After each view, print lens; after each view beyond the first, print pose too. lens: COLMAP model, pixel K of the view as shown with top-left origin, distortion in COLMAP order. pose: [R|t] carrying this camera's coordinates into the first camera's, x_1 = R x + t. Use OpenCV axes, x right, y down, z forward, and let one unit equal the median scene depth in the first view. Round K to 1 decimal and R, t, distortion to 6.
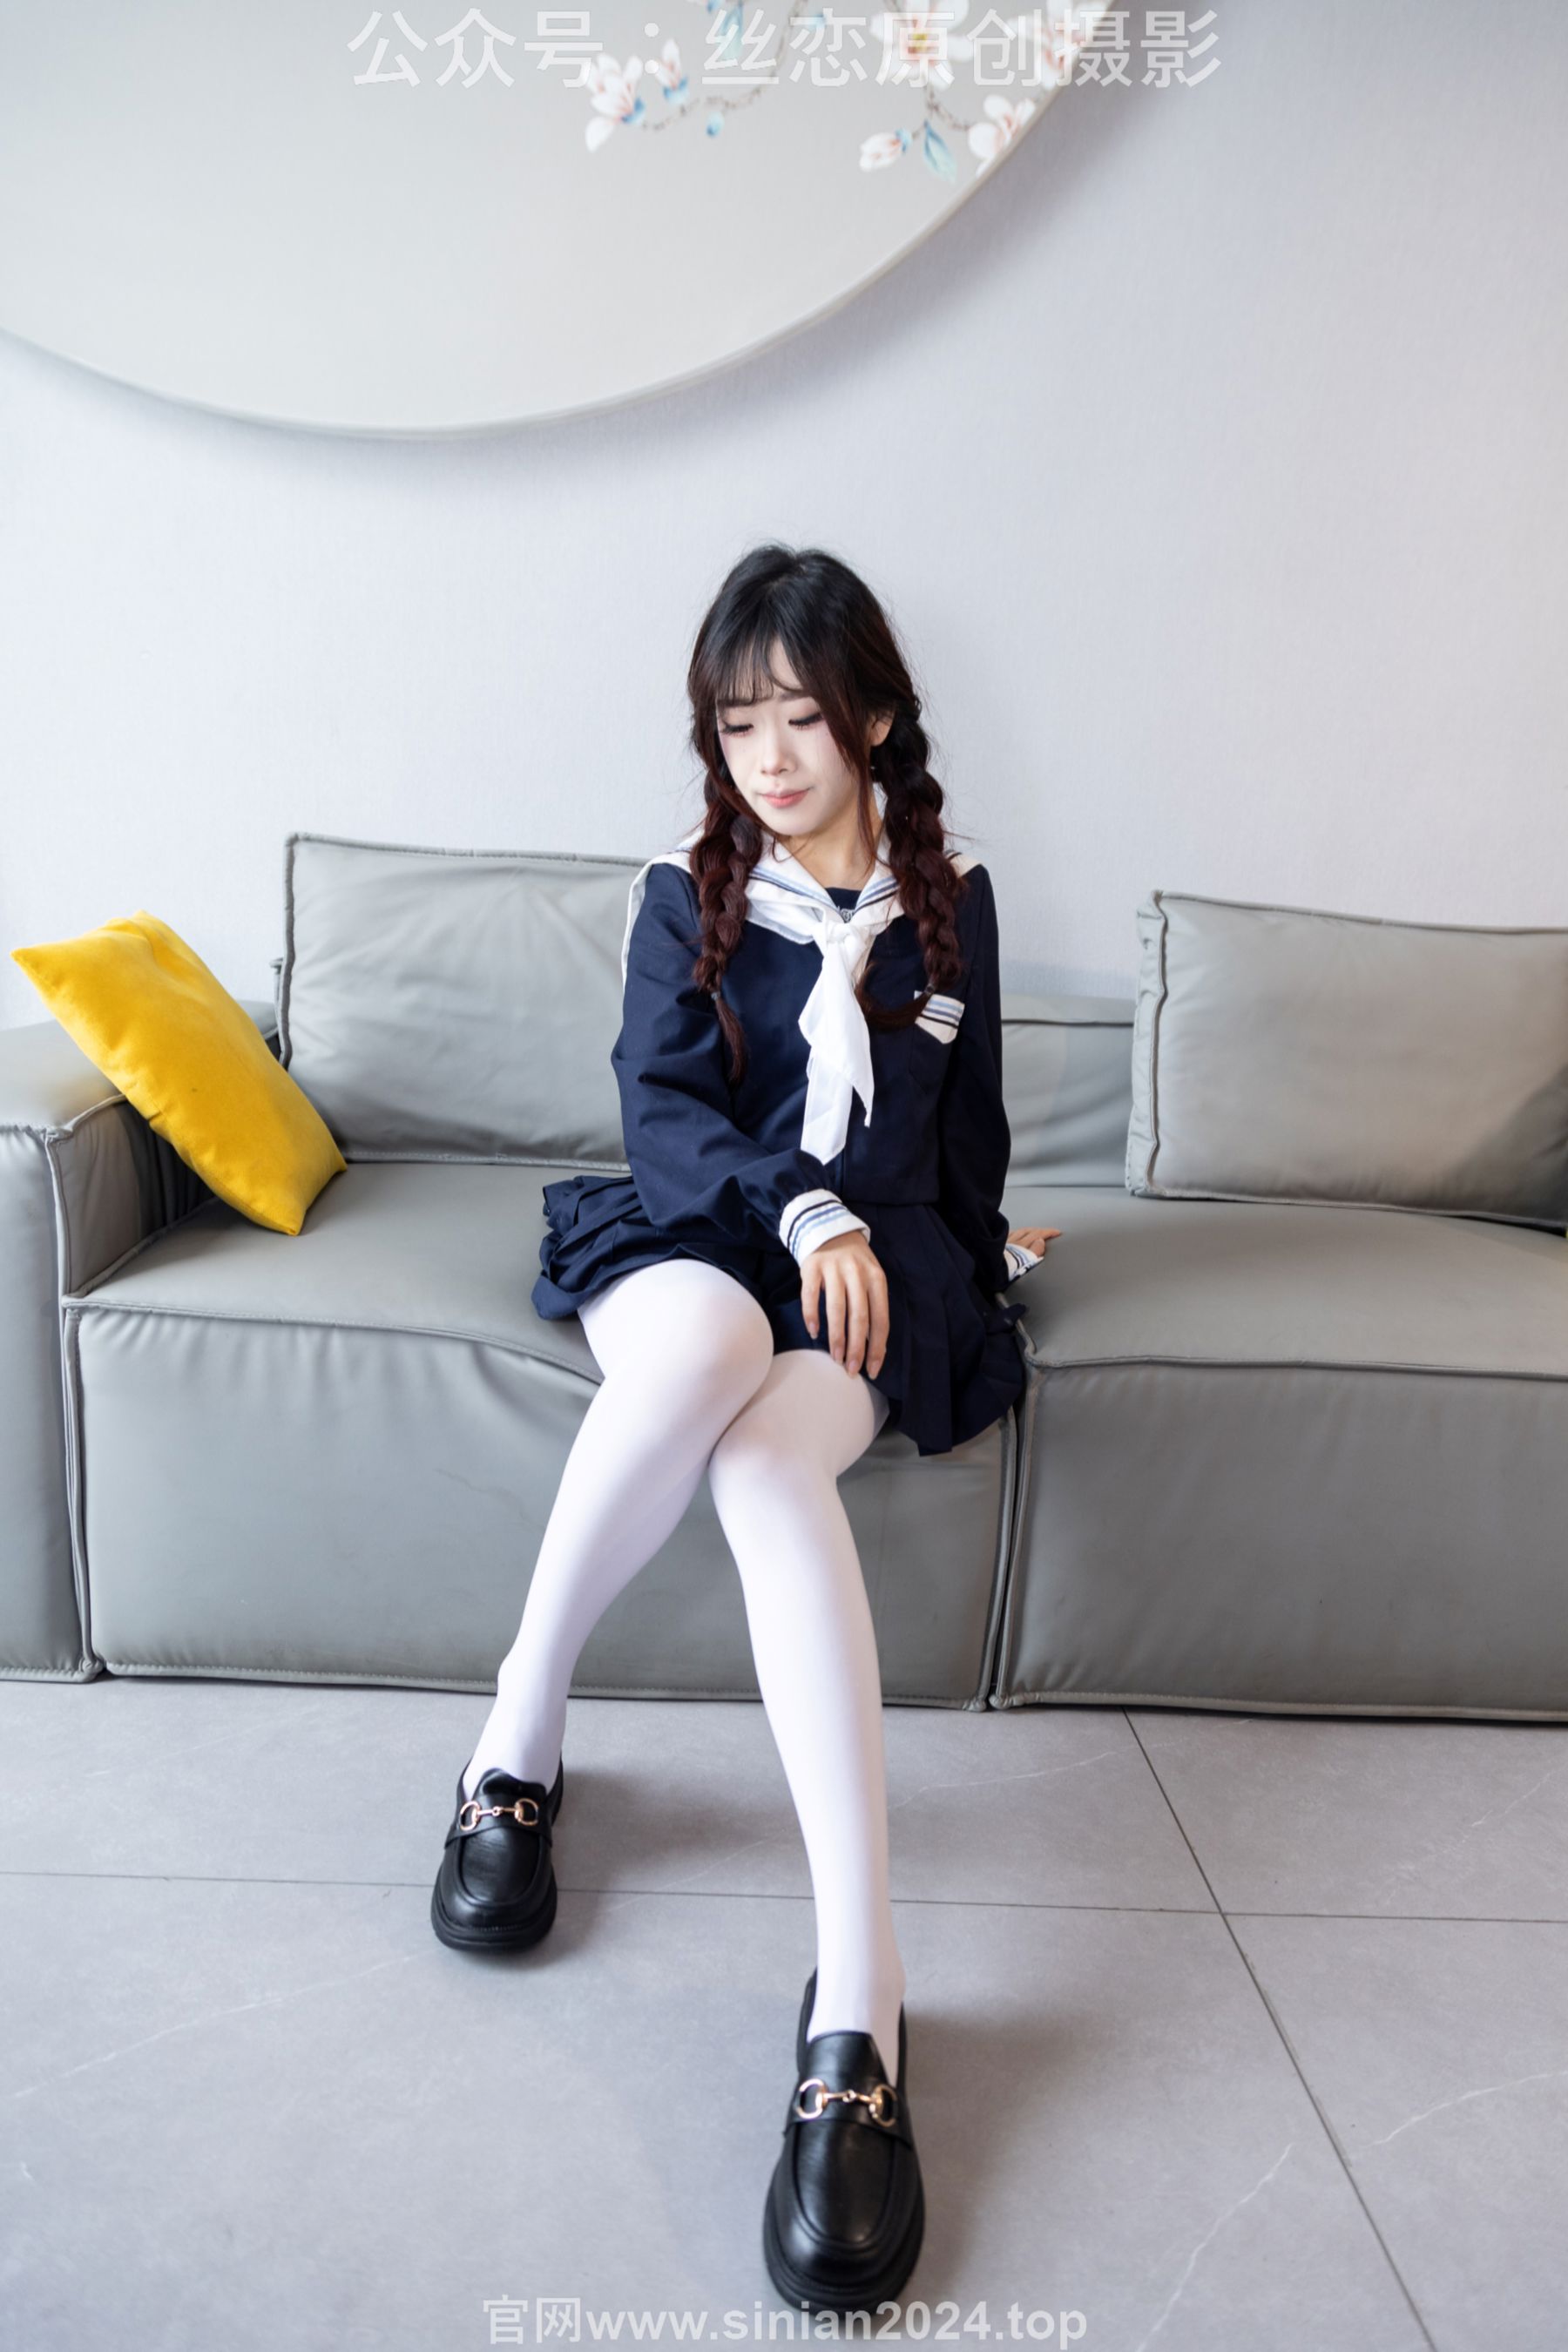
lens RADIAL K [[1527.4, 0, 771.5], [0, 1527.4, 1192.1], [0, 0, 1]] dist [-0.010441, 0.013672]
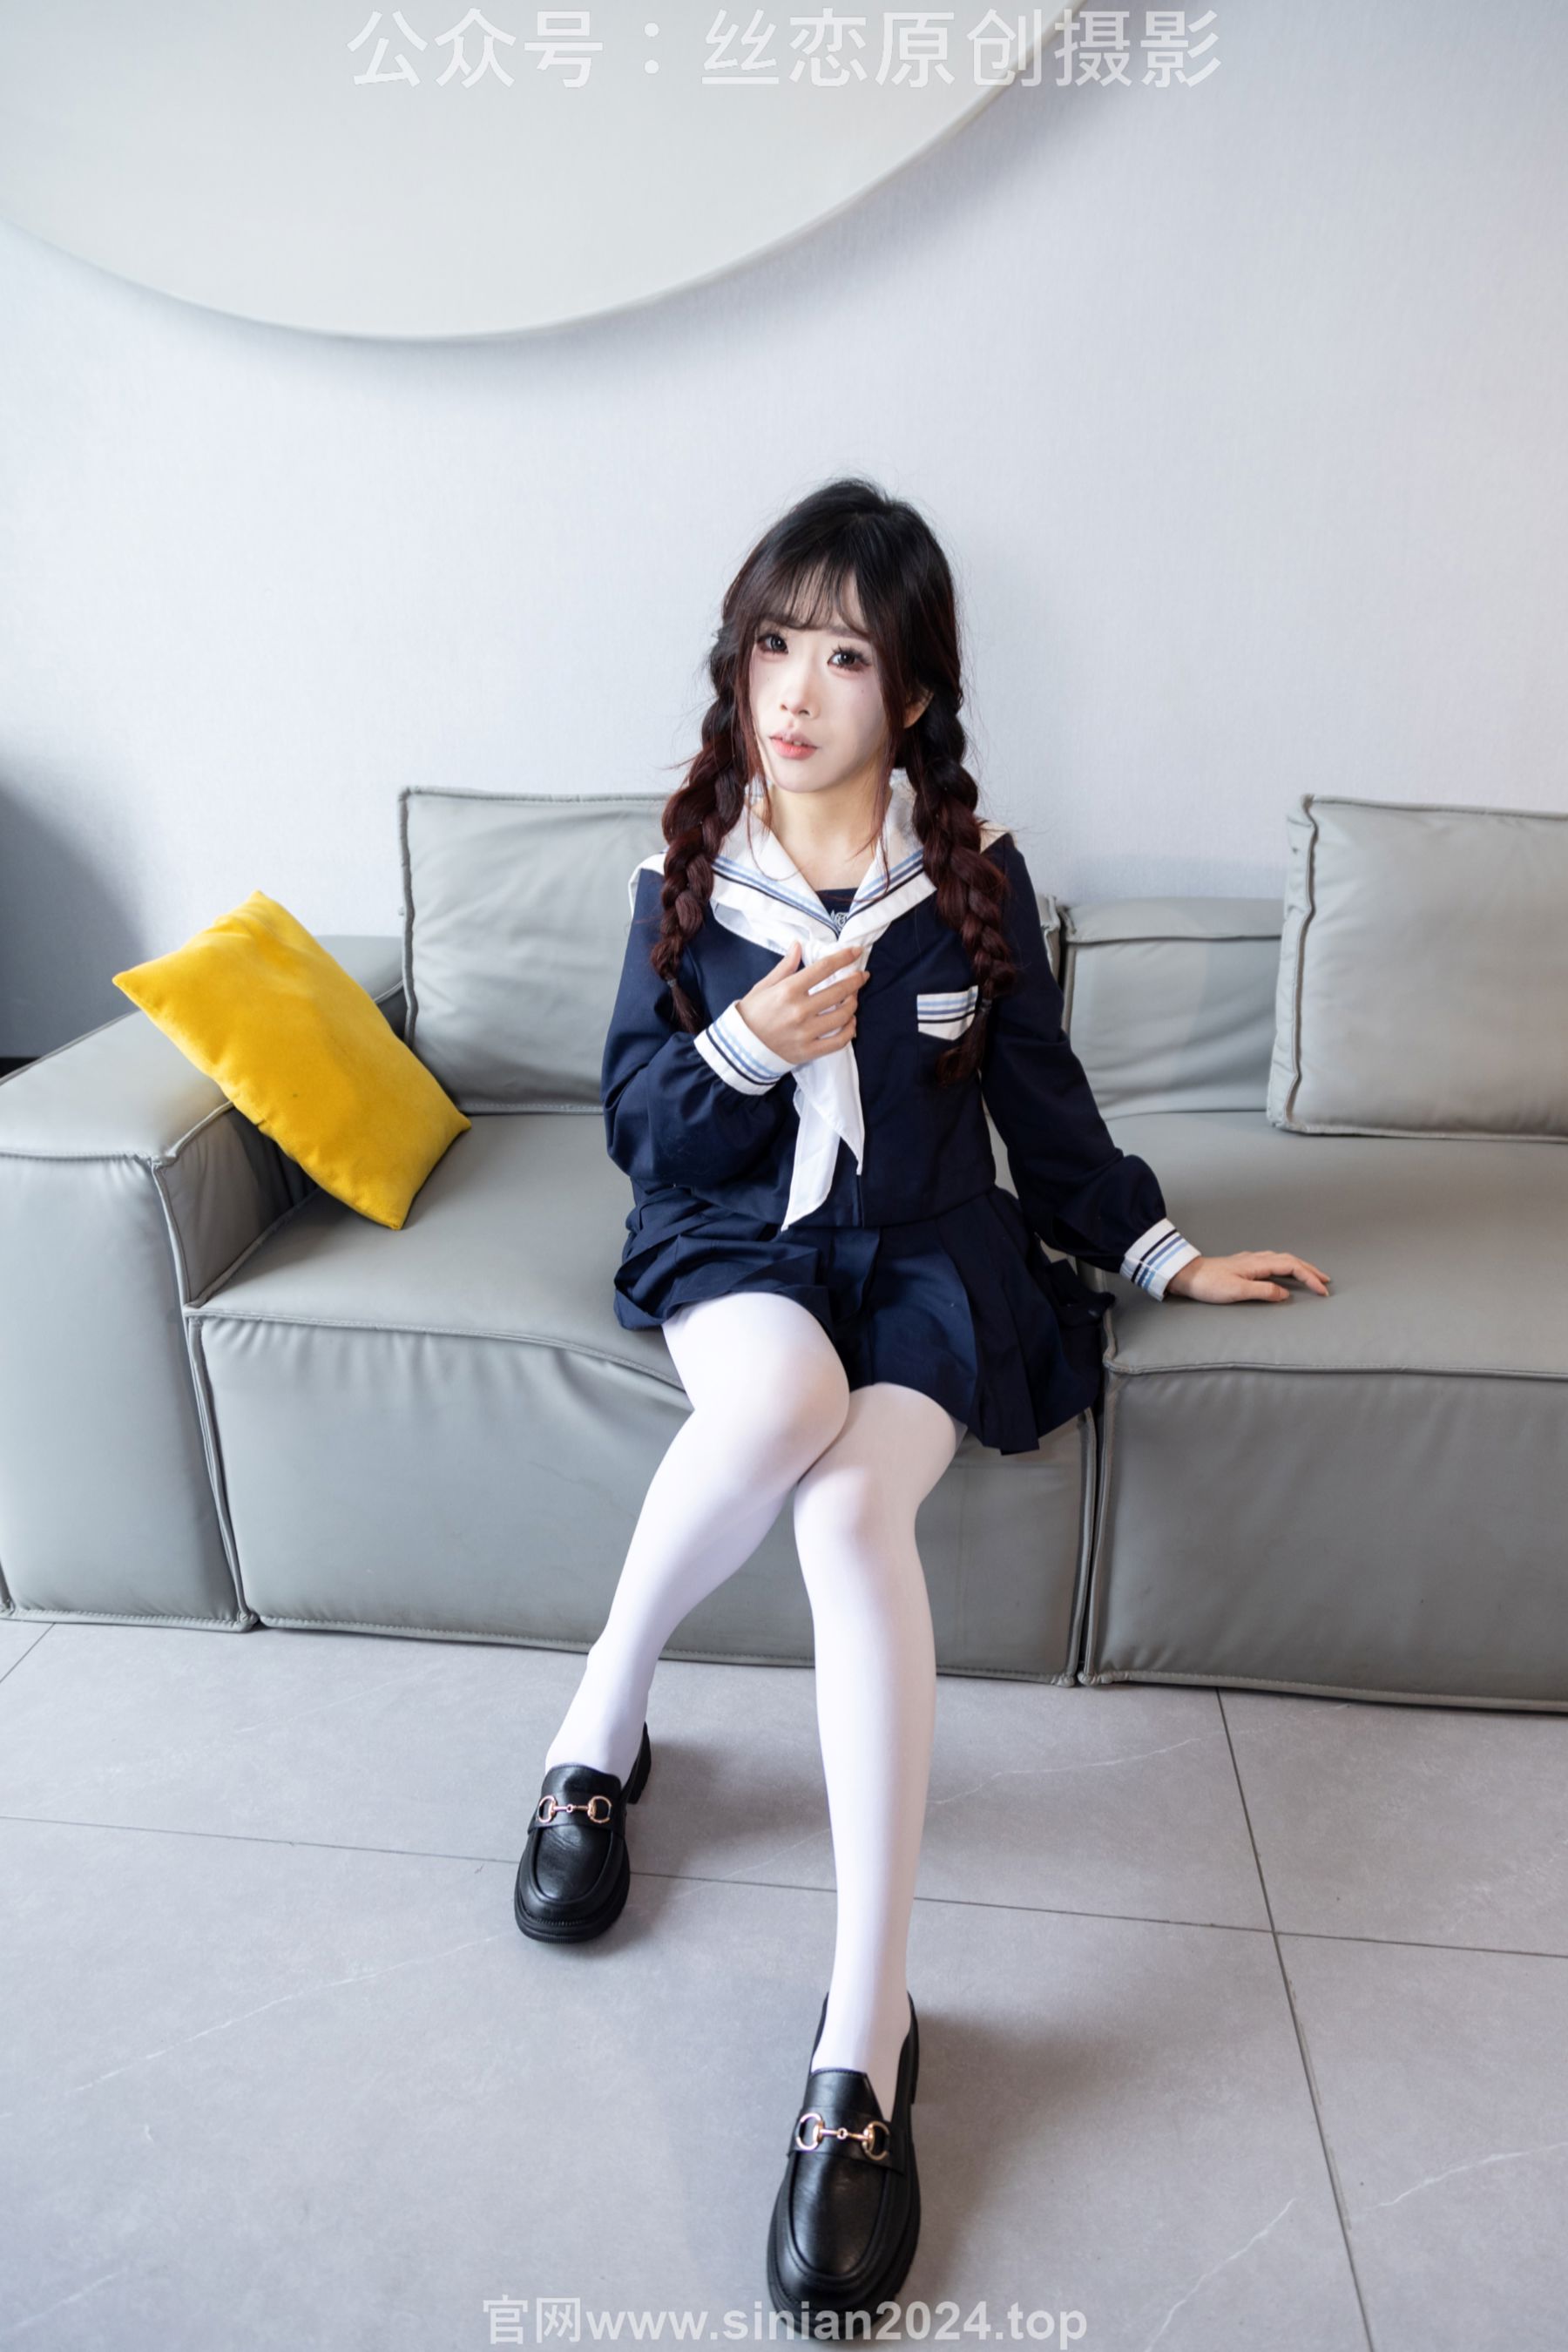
lens RADIAL K [[1527.4, 0, 772.6], [0, 1527.4, 1188.5], [0, 0, 1]] dist [-0.010441, 0.013672]
pose [[0.986027, -0.008654, -0.166360, 0.111440], [0.033168, 0.988853, 0.145152, -0.138447], [0.163249, -0.148641, 0.975323, 0.025123]]
